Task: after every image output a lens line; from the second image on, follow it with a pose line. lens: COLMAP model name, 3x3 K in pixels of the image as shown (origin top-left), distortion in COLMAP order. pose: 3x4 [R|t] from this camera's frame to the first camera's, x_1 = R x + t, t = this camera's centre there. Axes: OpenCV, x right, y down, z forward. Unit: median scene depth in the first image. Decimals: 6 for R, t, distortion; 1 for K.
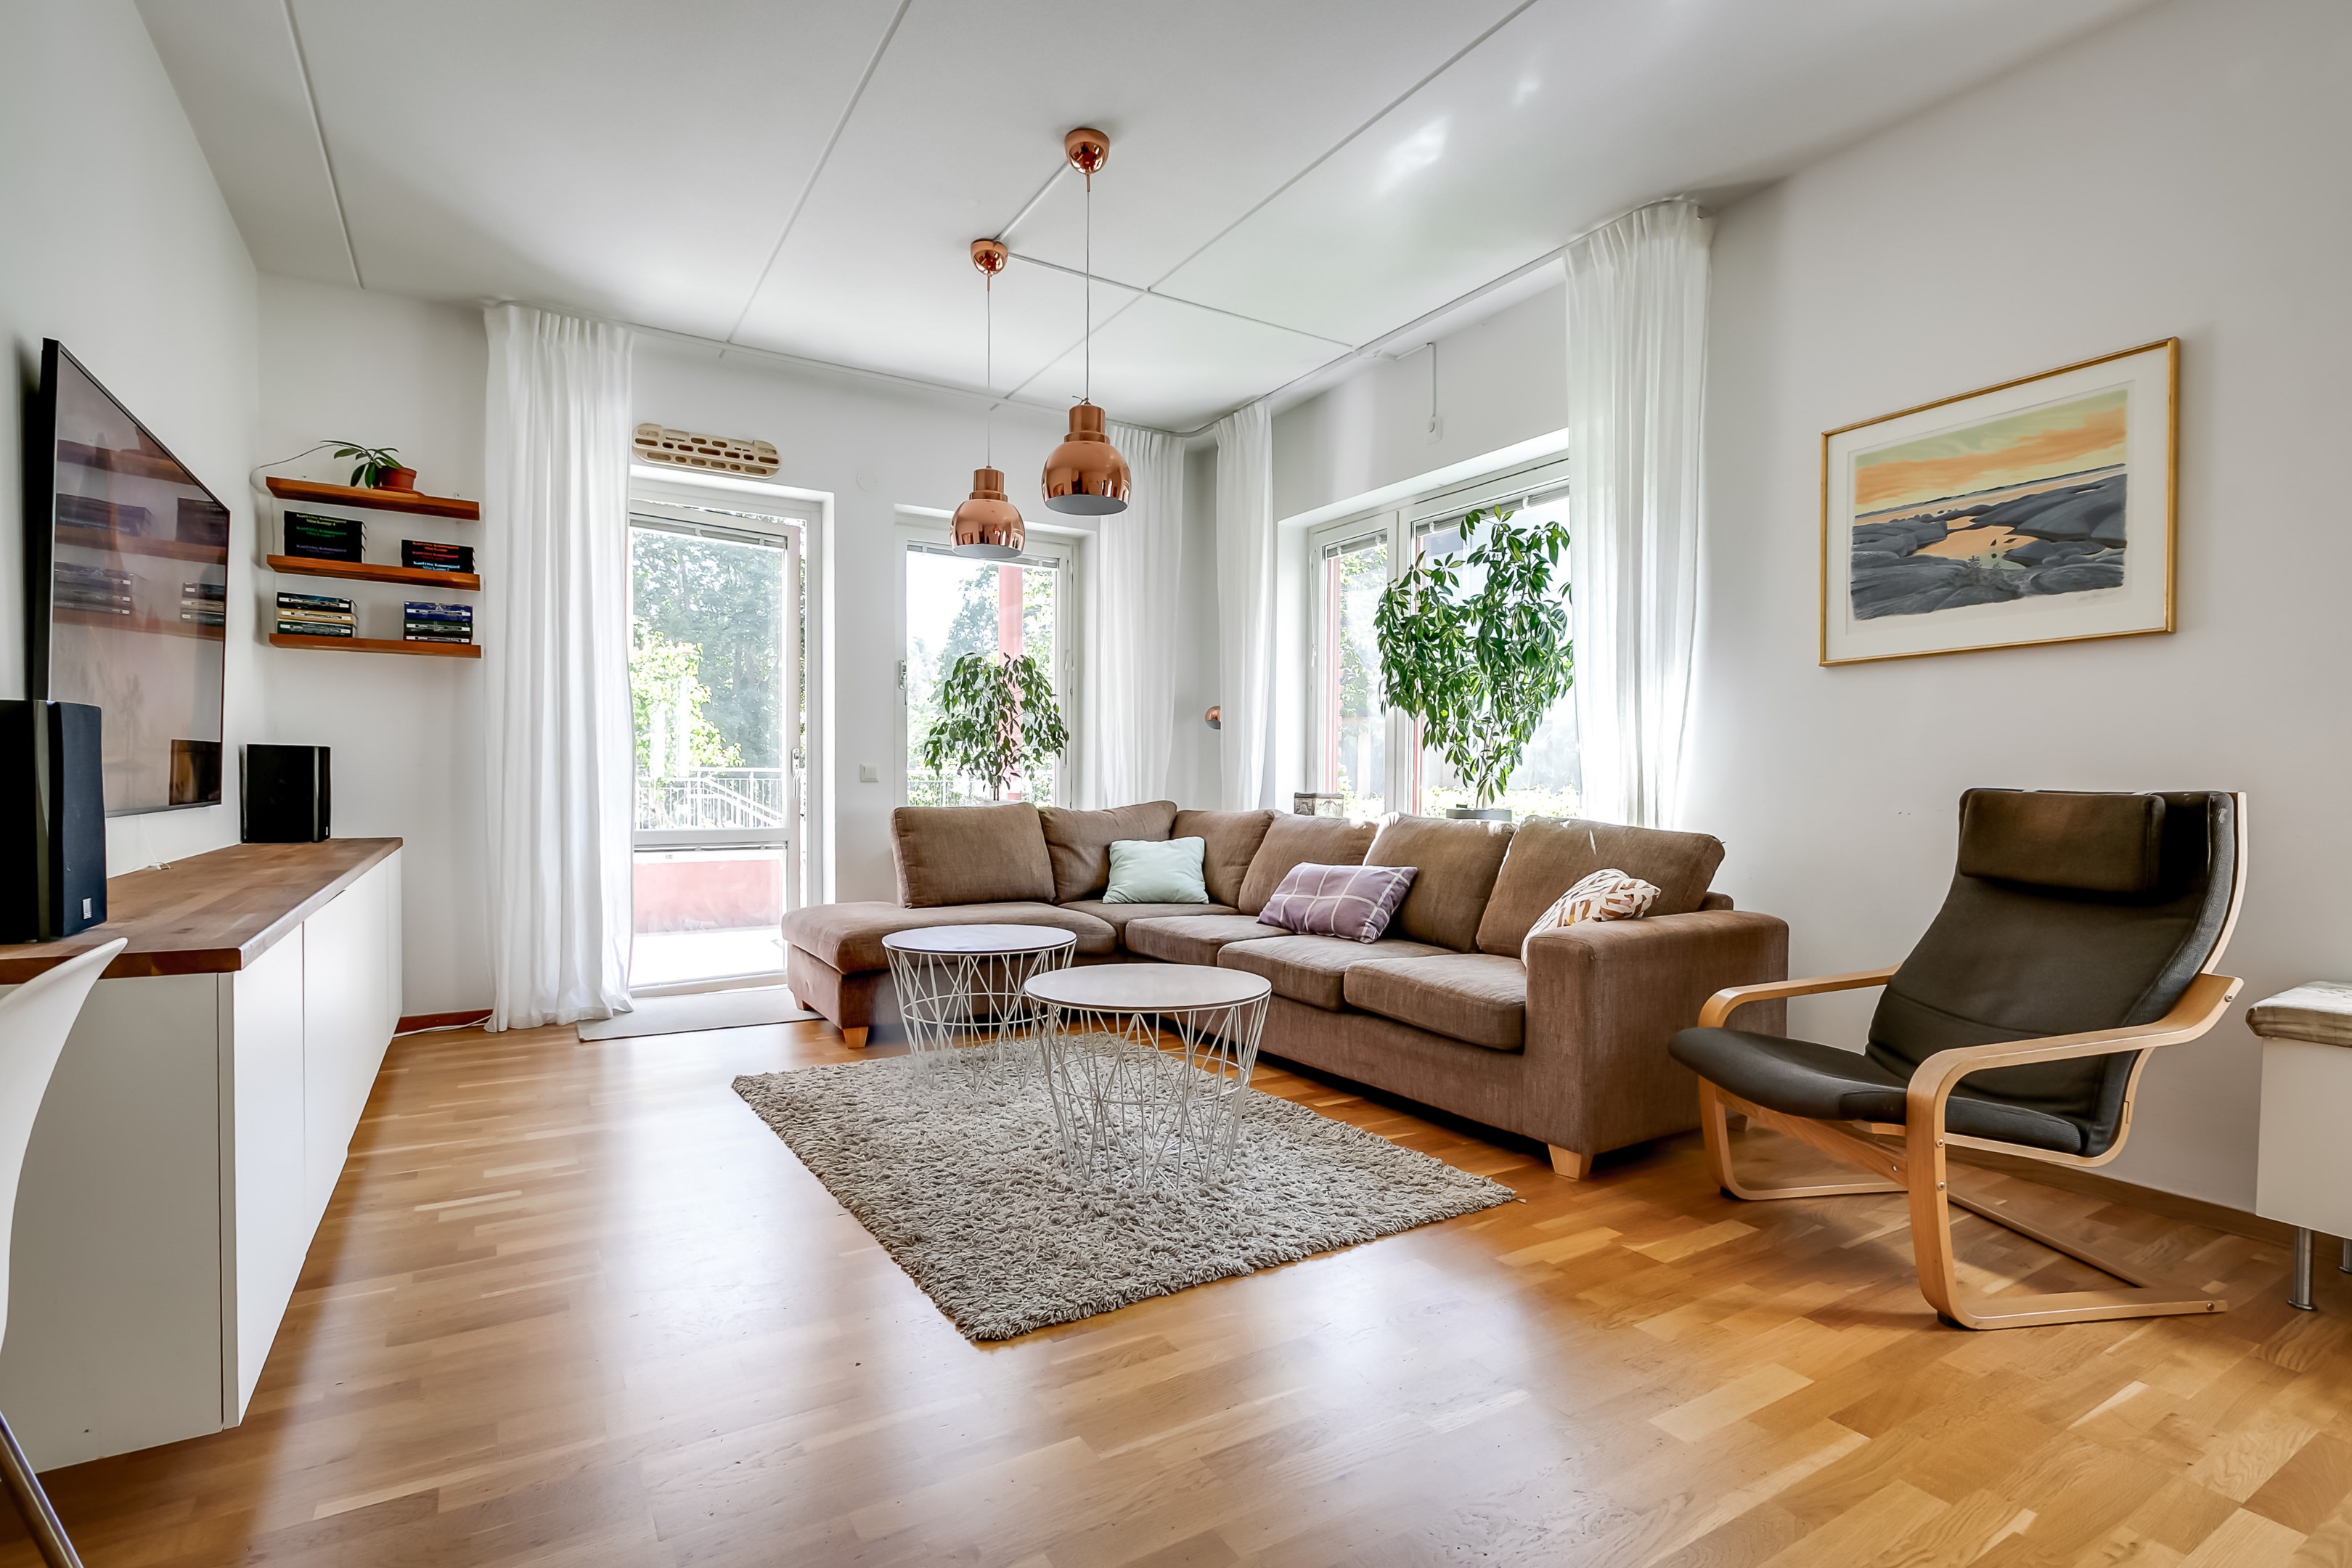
lens RADIAL K [[1125.4, 0, 1171.4], [0, 1125.4, 808.6], [0, 0, 1]] dist [0.001884, 0.000187]
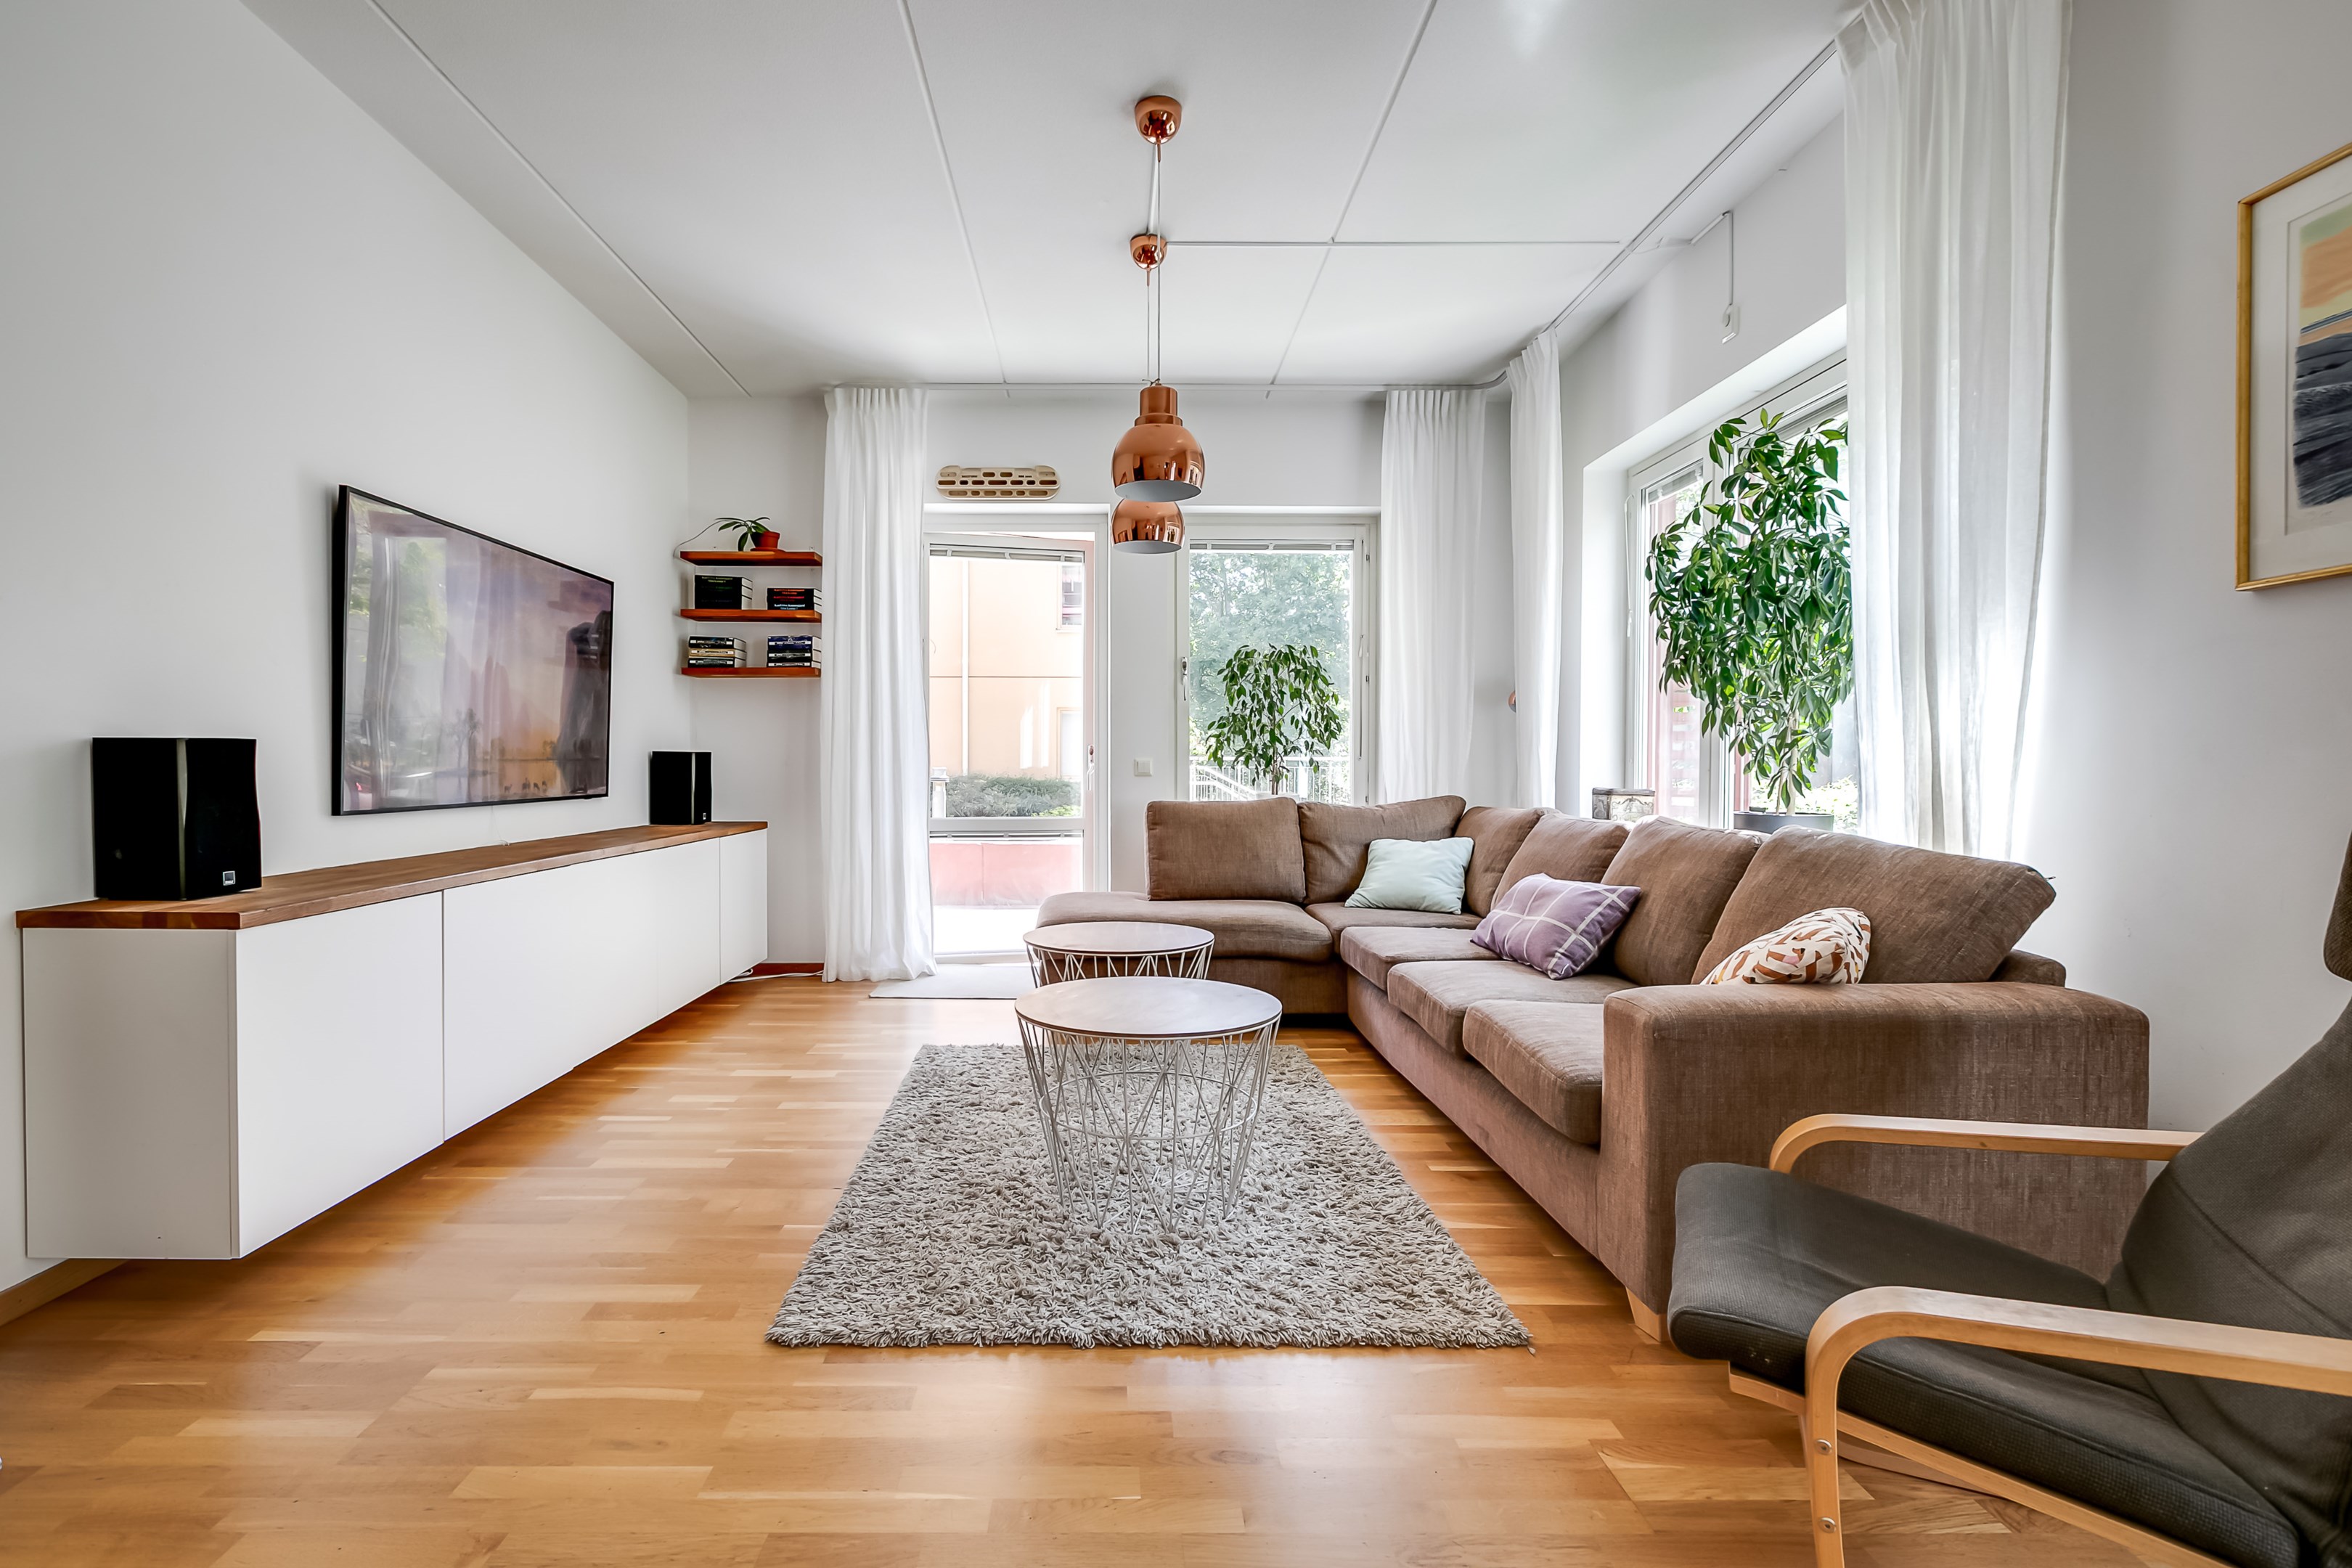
lens RADIAL K [[1087.7, 0, 1088.6], [0, 1087.7, 787.0], [0, 0, 1]] dist [-0.000218, 0.000562]
pose [[0.852465, 0.004395, -0.522766, 0.265651], [-0.007141, 0.999969, -0.003238, -0.012090], [0.522736, 0.006493, 0.852470, 0.140748]]
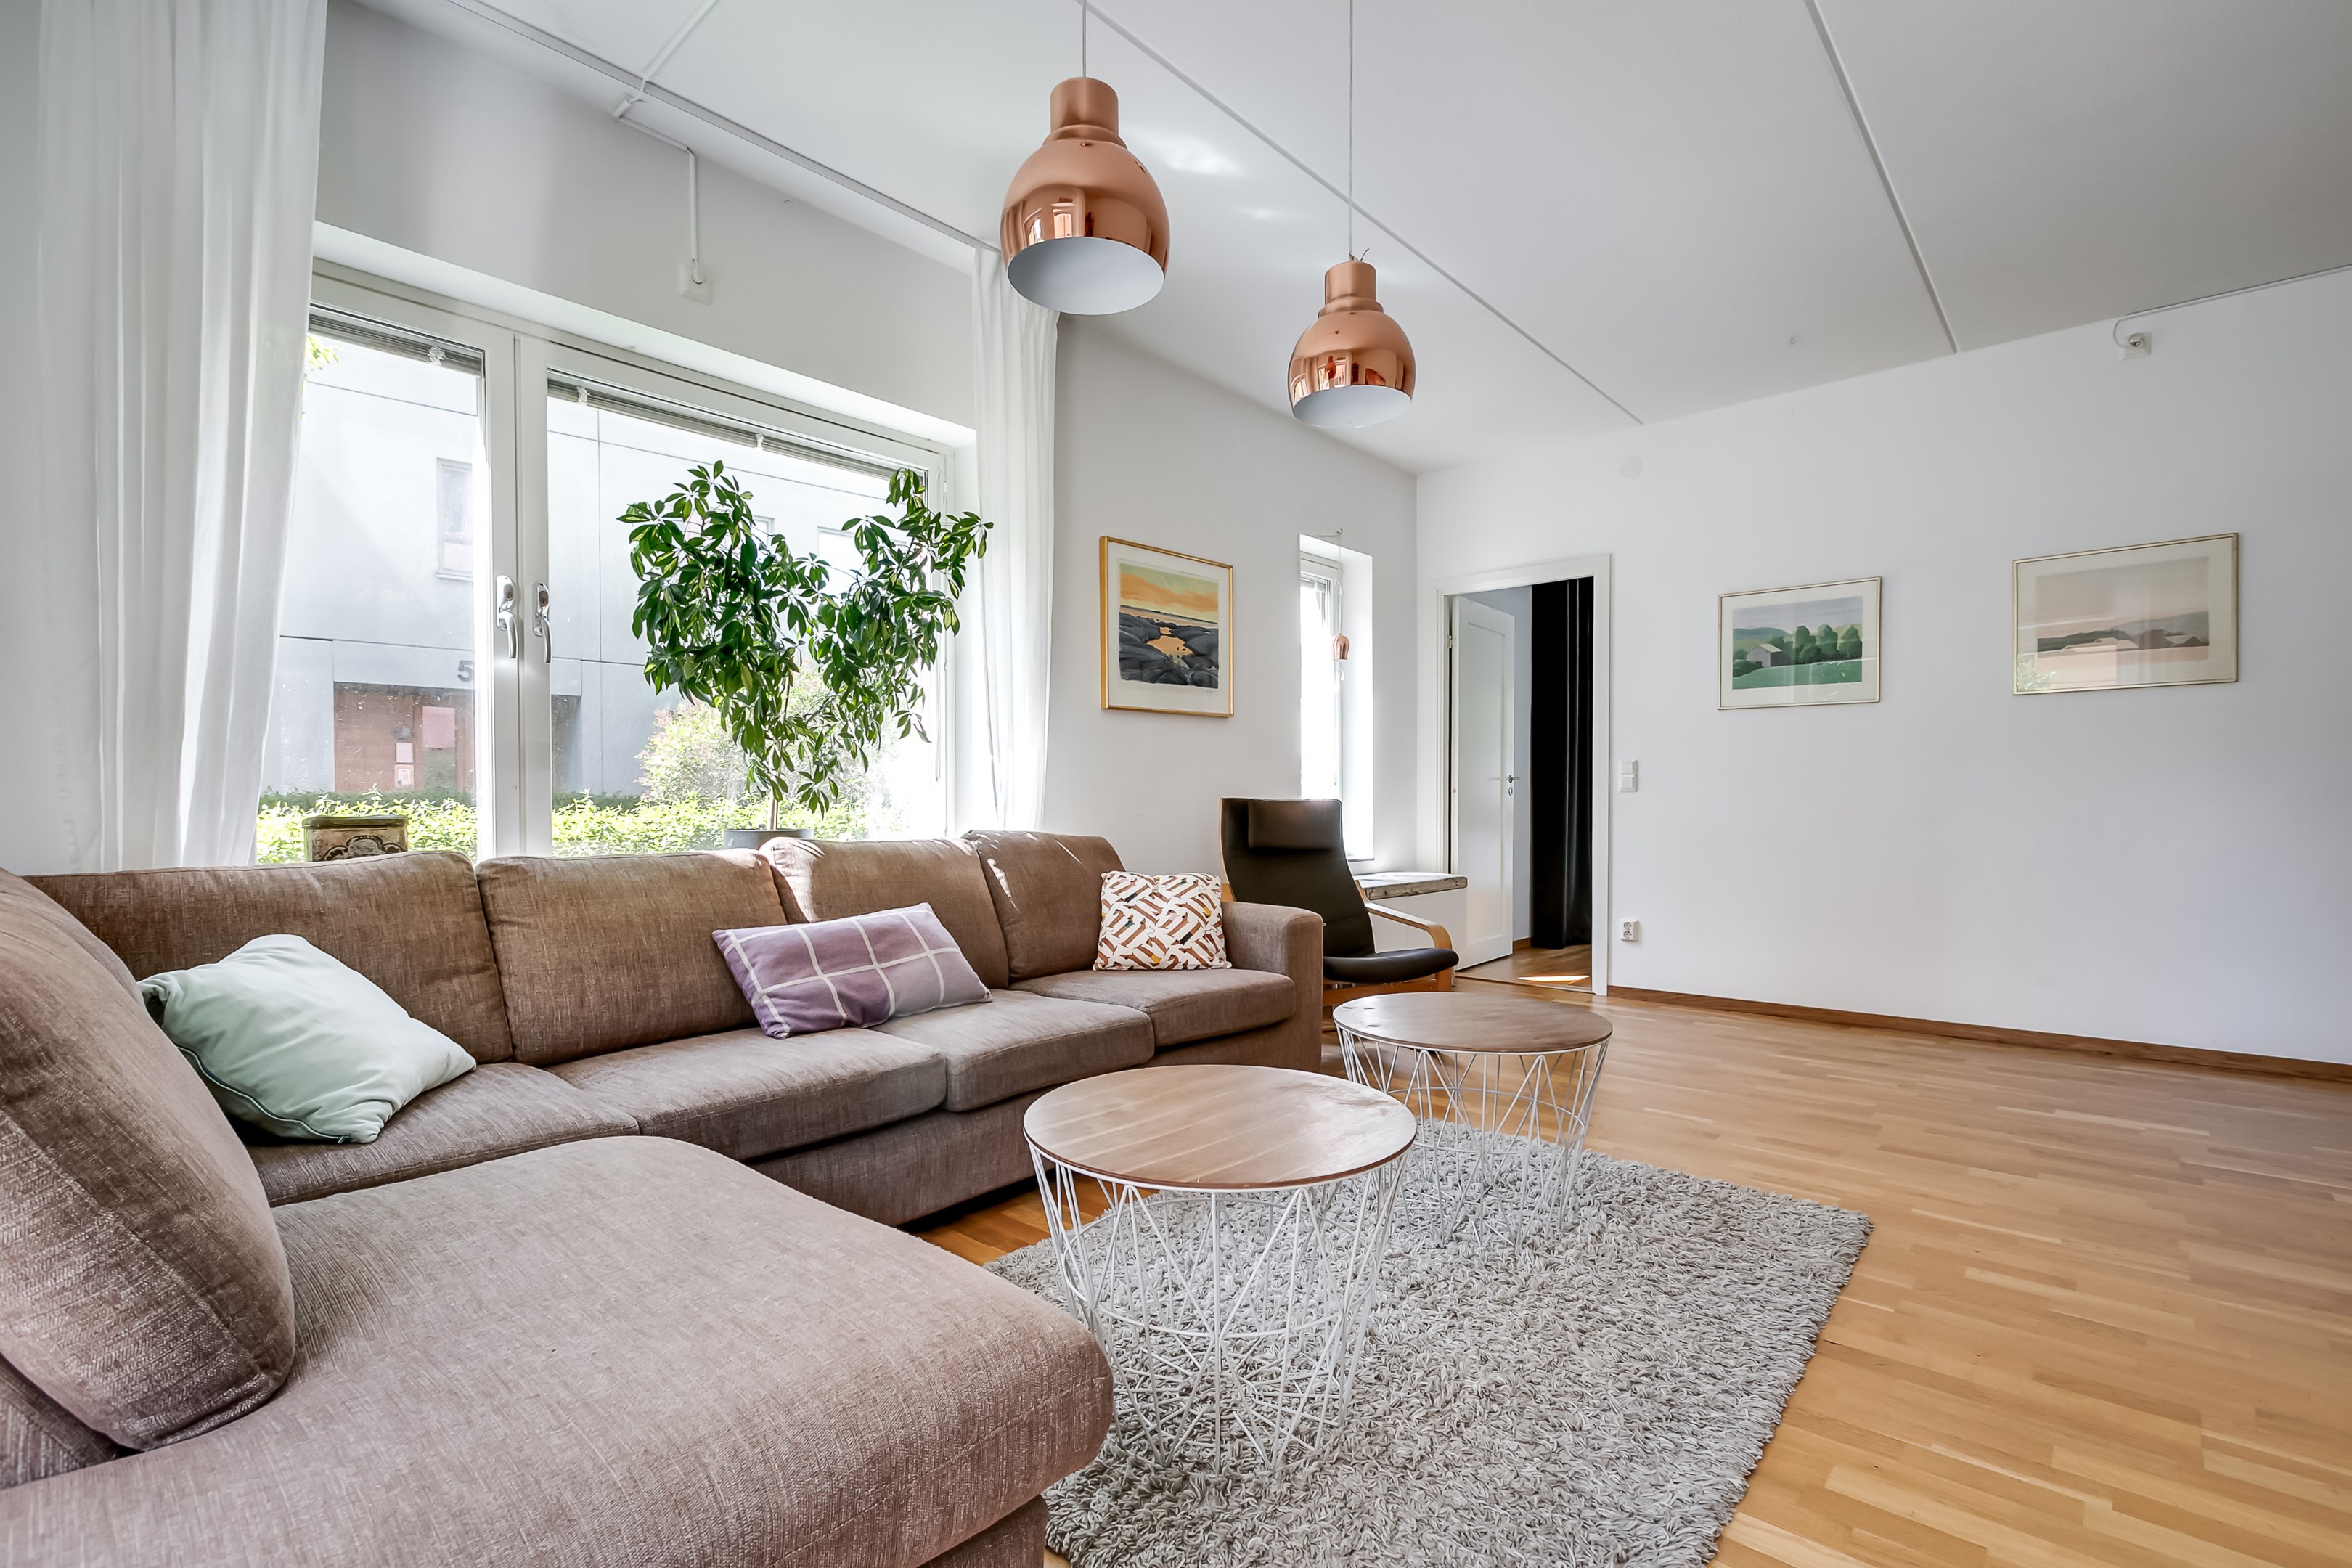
lens RADIAL K [[1095.0, 0, 1174.1], [0, 1095.0, 807.1], [0, 0, 1]] dist [-0.002045, -0.000307]
pose [[-0.302530, -0.015572, 0.953013, -0.524412], [0.019186, 0.999564, 0.022423, -0.026119], [-0.952947, 0.025068, -0.302100, 0.980326]]
